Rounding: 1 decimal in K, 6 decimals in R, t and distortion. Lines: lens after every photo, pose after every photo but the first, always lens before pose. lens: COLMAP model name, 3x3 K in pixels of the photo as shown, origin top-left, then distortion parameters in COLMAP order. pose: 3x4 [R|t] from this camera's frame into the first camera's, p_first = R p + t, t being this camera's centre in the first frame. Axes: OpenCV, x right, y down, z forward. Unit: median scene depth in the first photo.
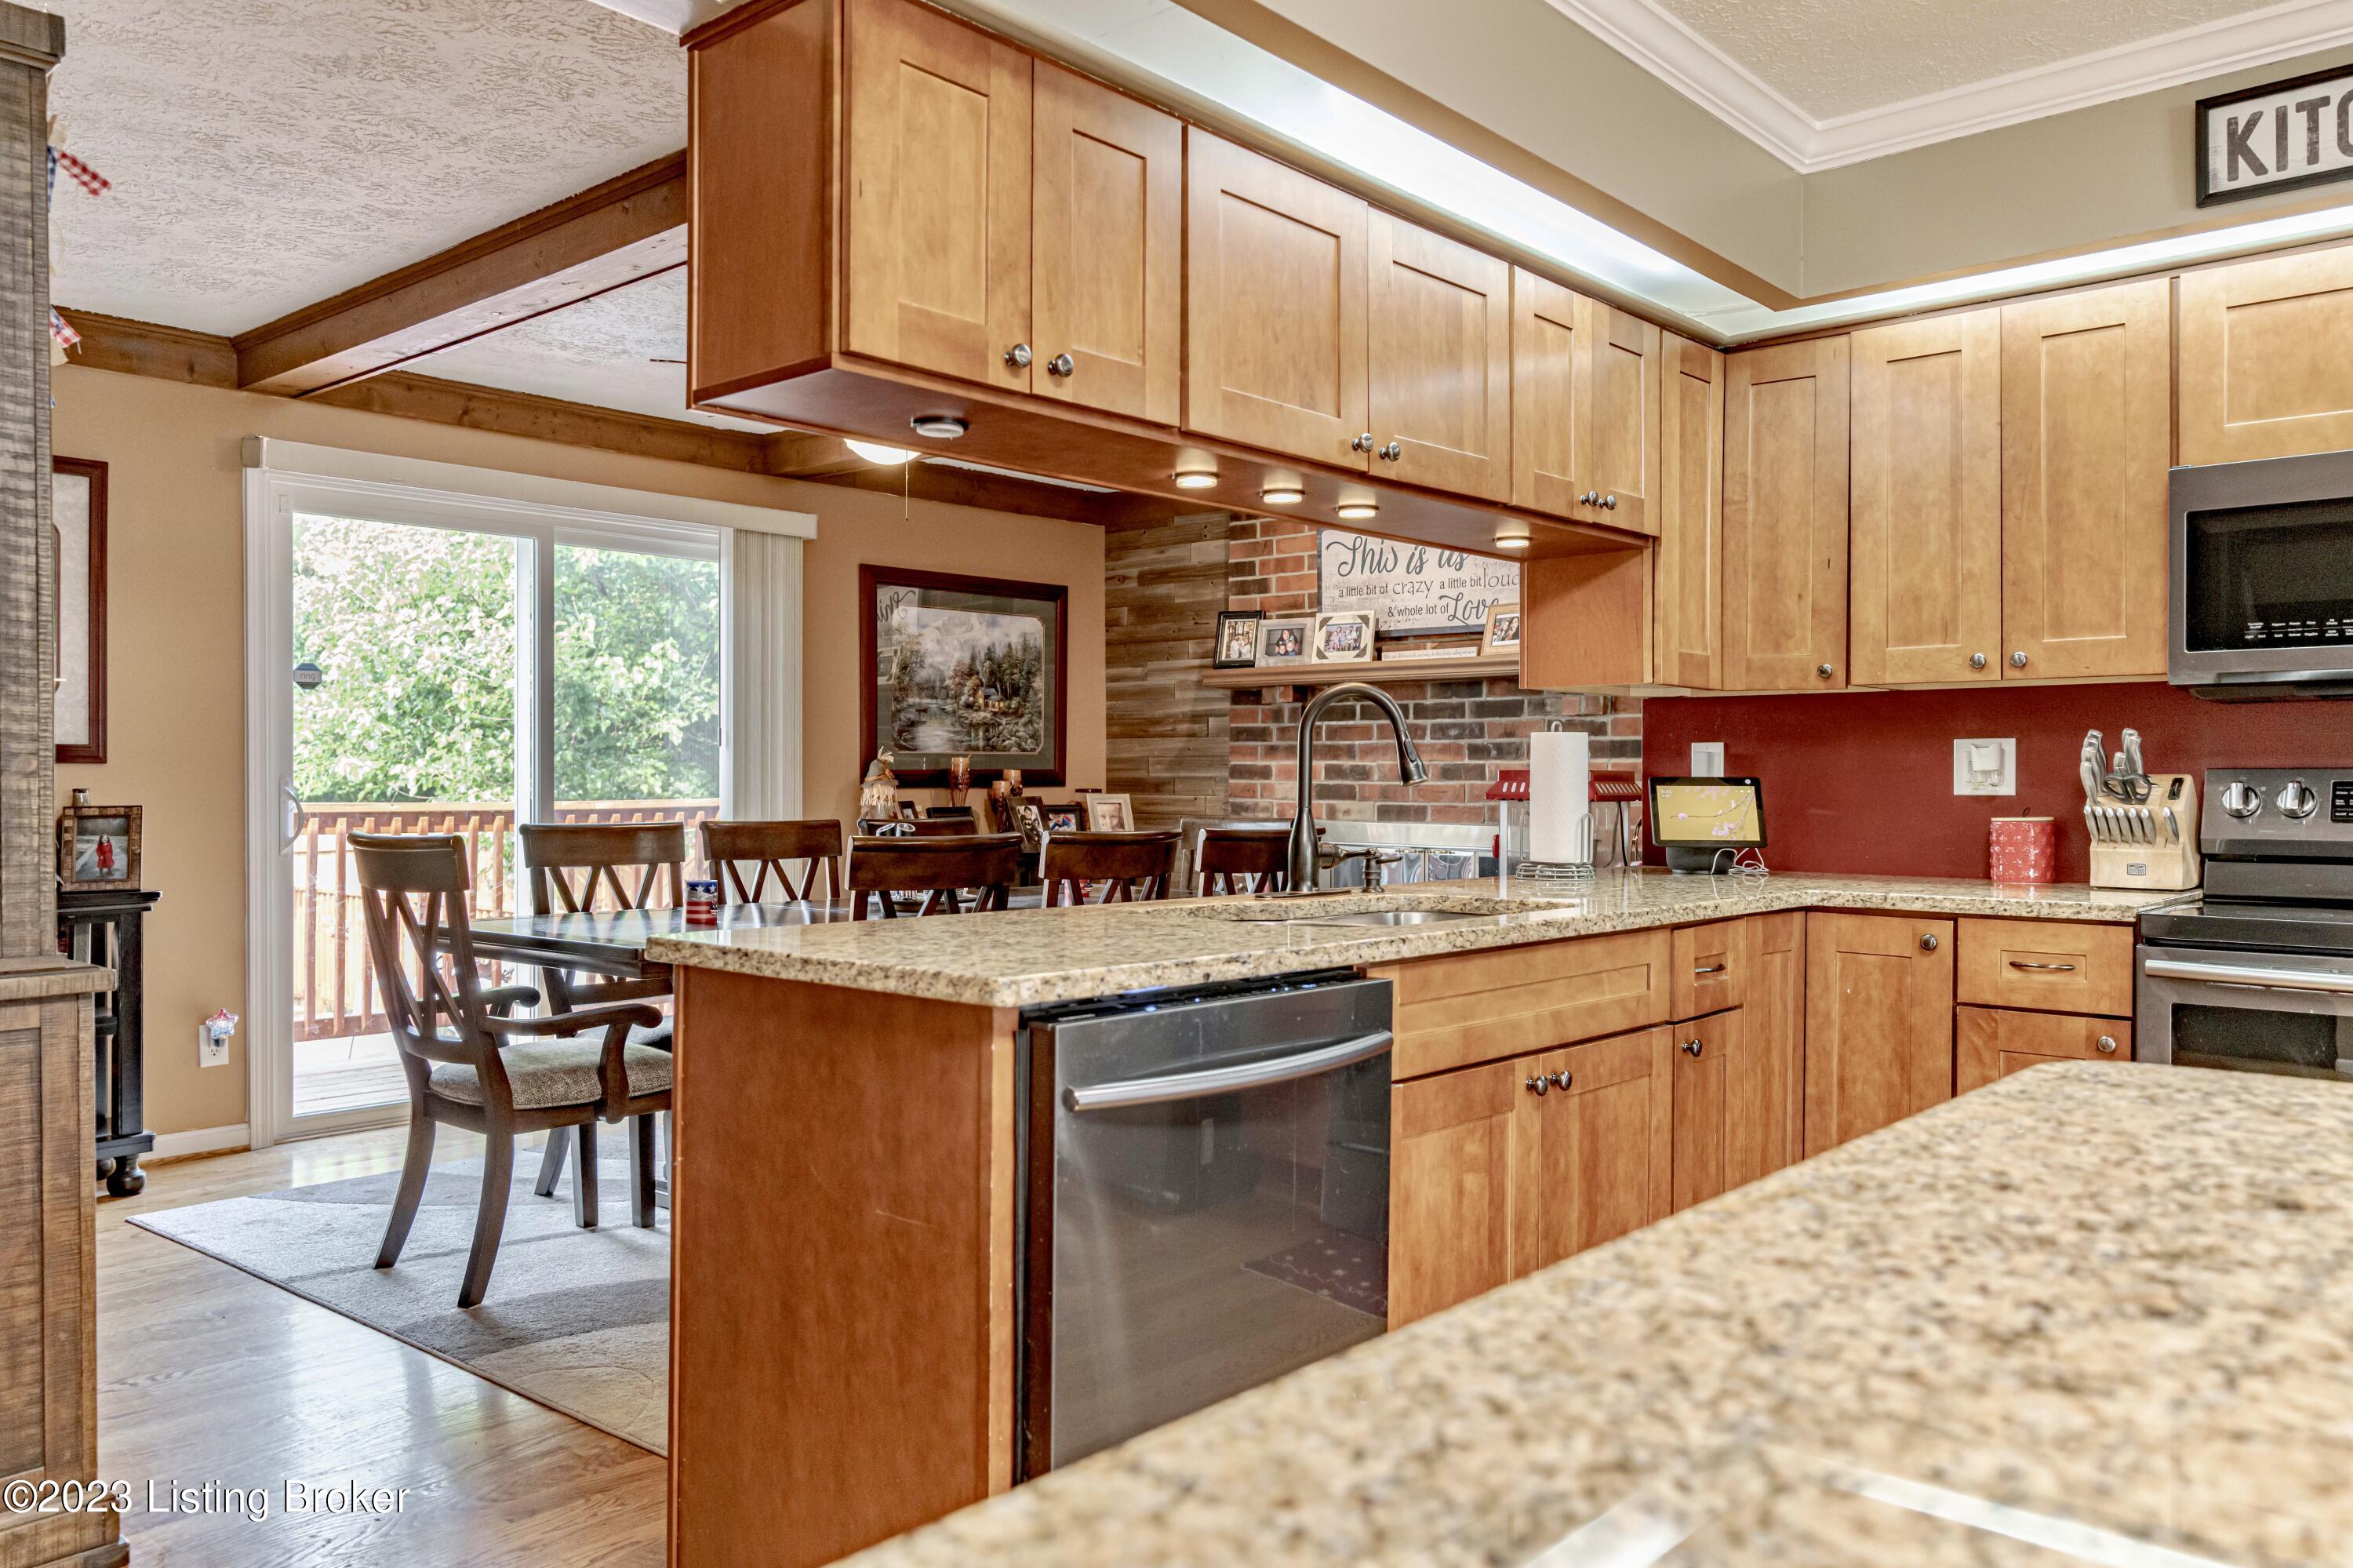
lens RADIAL K [[1726.2, 0, 1167.8], [0, 1726.2, 783.9], [0, 0, 1]] dist [0.004334, 0.005681]
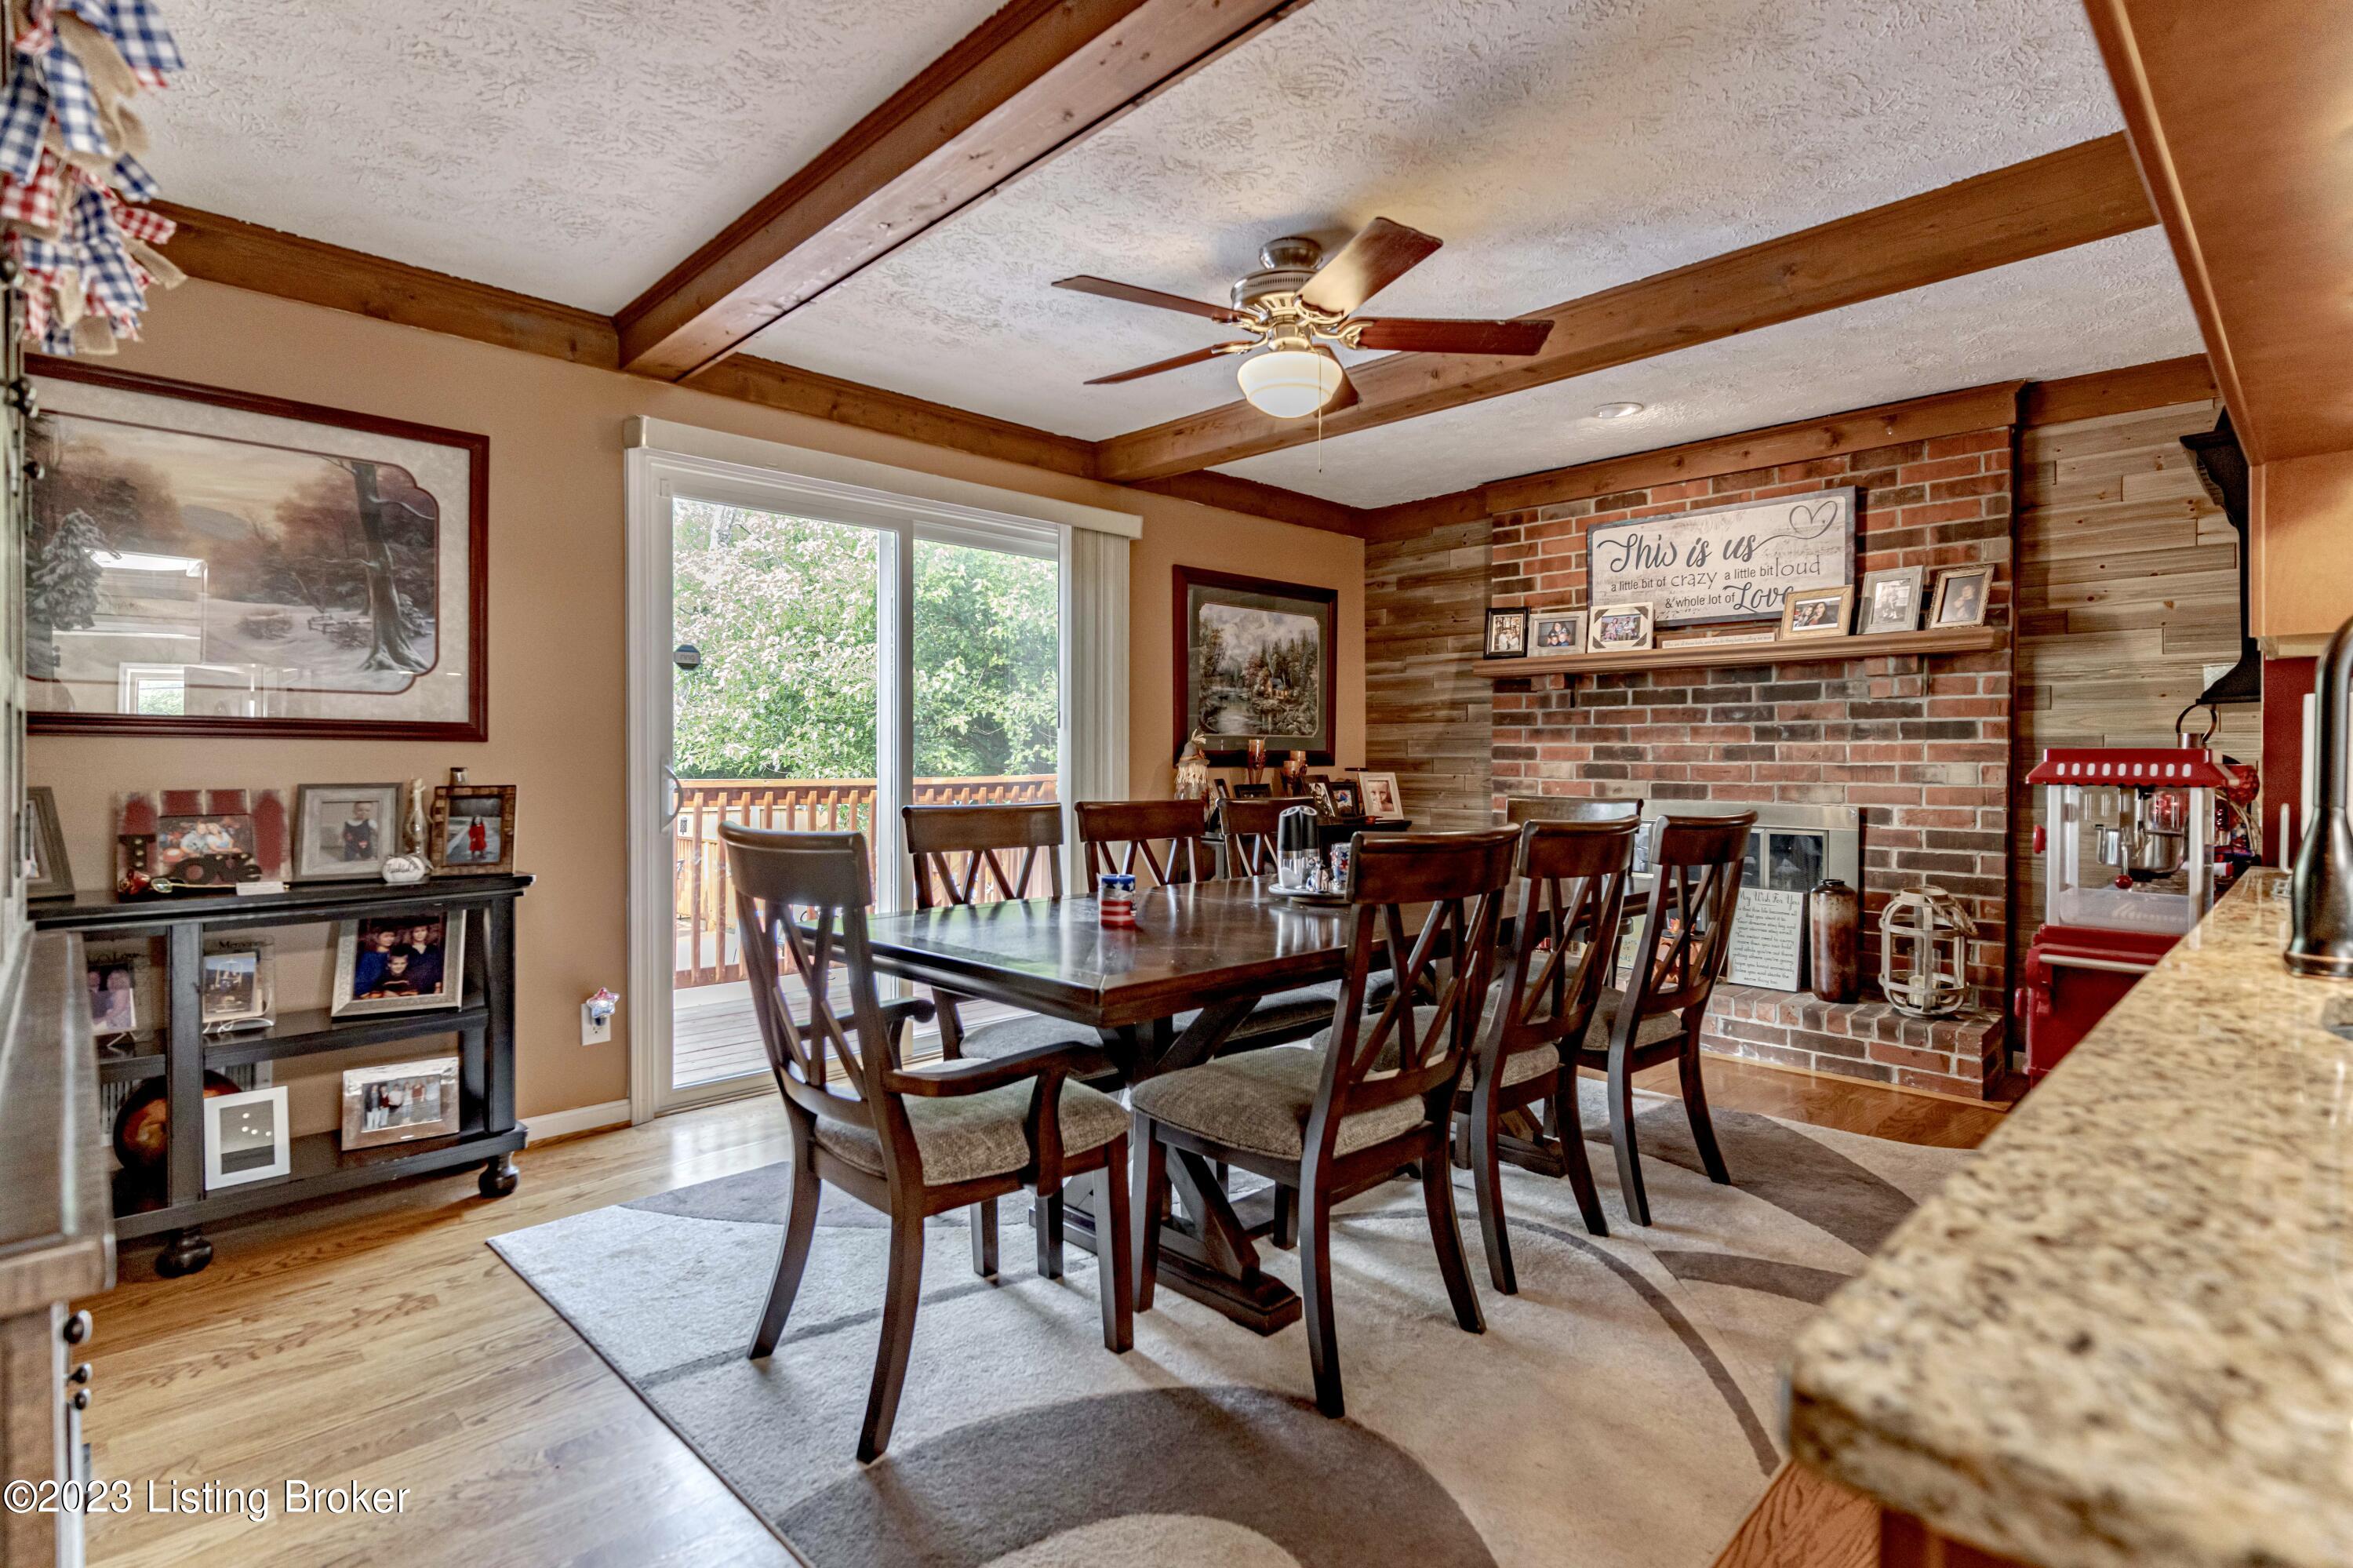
lens RADIAL K [[1140.3, 0, 1168.5], [0, 1140.3, 765.8], [0, 0, 1]] dist [0.004399, -0.000201]
pose [[0.996889, 0.001582, -0.078807, -0.227683], [-0.001393, 0.999996, 0.002455, -0.000321], [0.078810, -0.002338, 0.996887, 0.495889]]
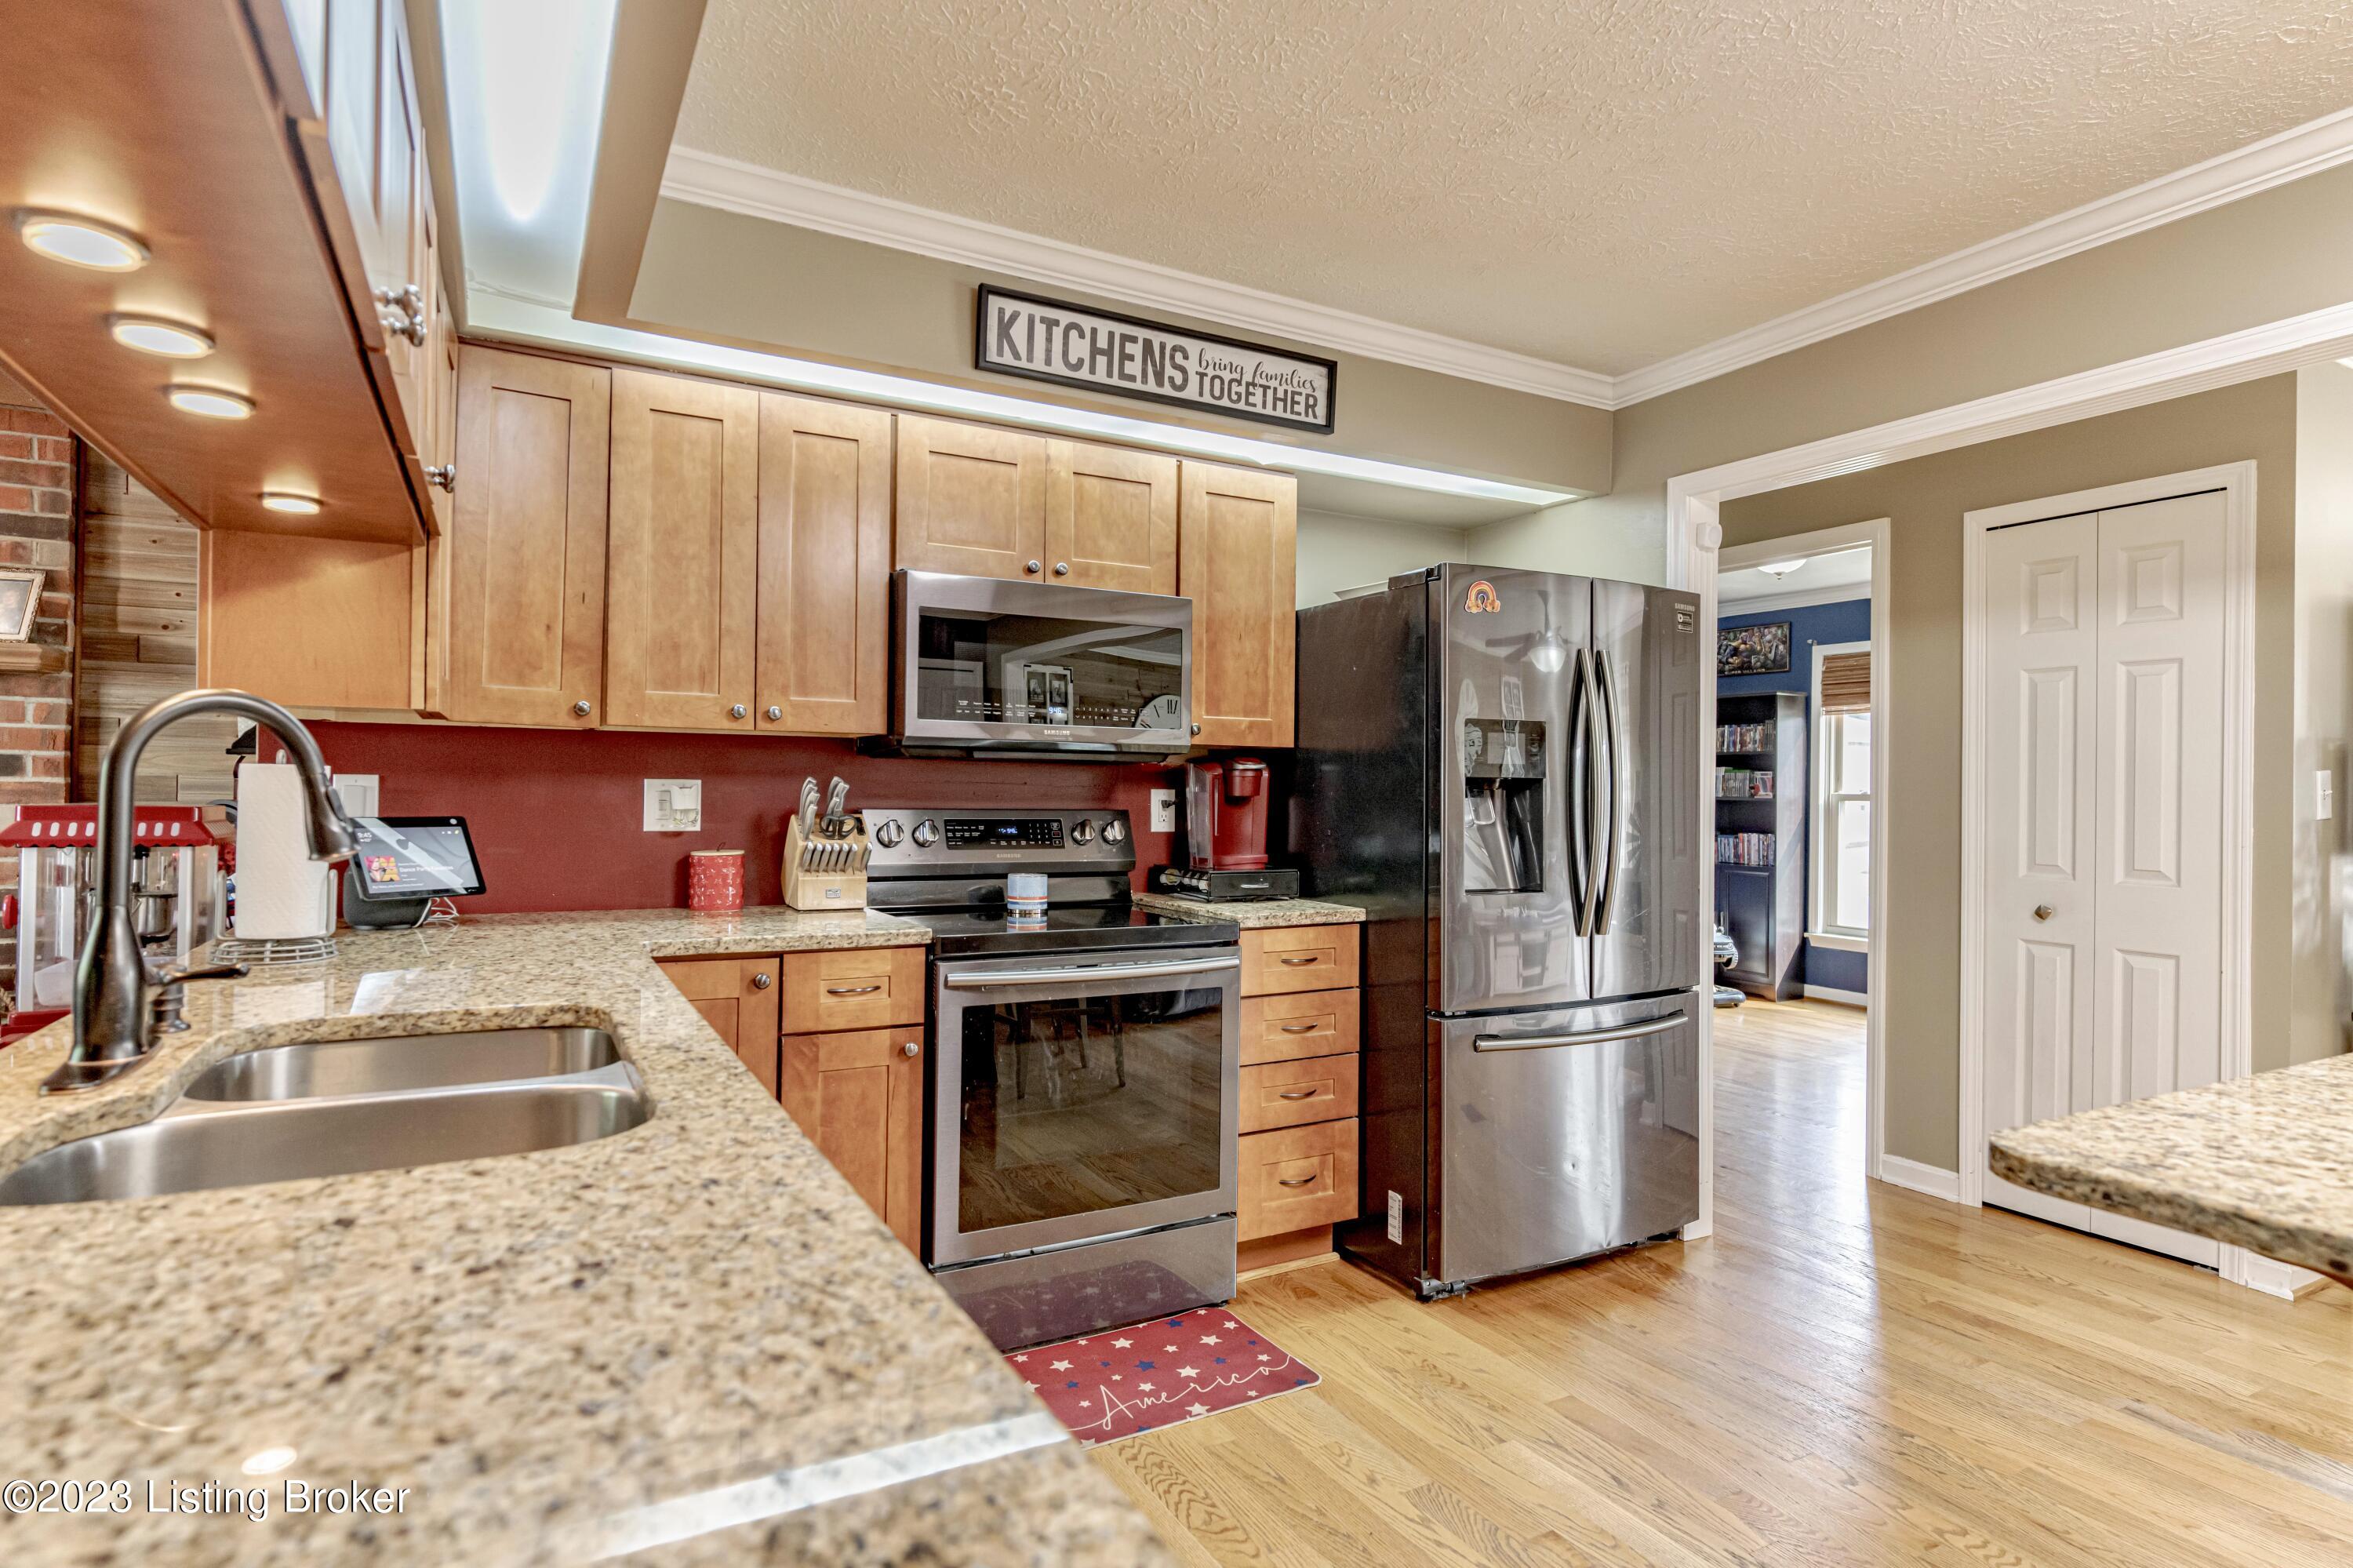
lens RADIAL K [[1214.0, 0, 1170.0], [0, 1214.0, 782.1], [0, 0, 1]] dist [0.000955, 0.002361]
pose [[0.333305, 0.011894, 0.942744, -0.148032], [-0.009644, 0.999911, -0.009206, -0.021034], [-0.942770, -0.006023, 0.333390, 0.460726]]
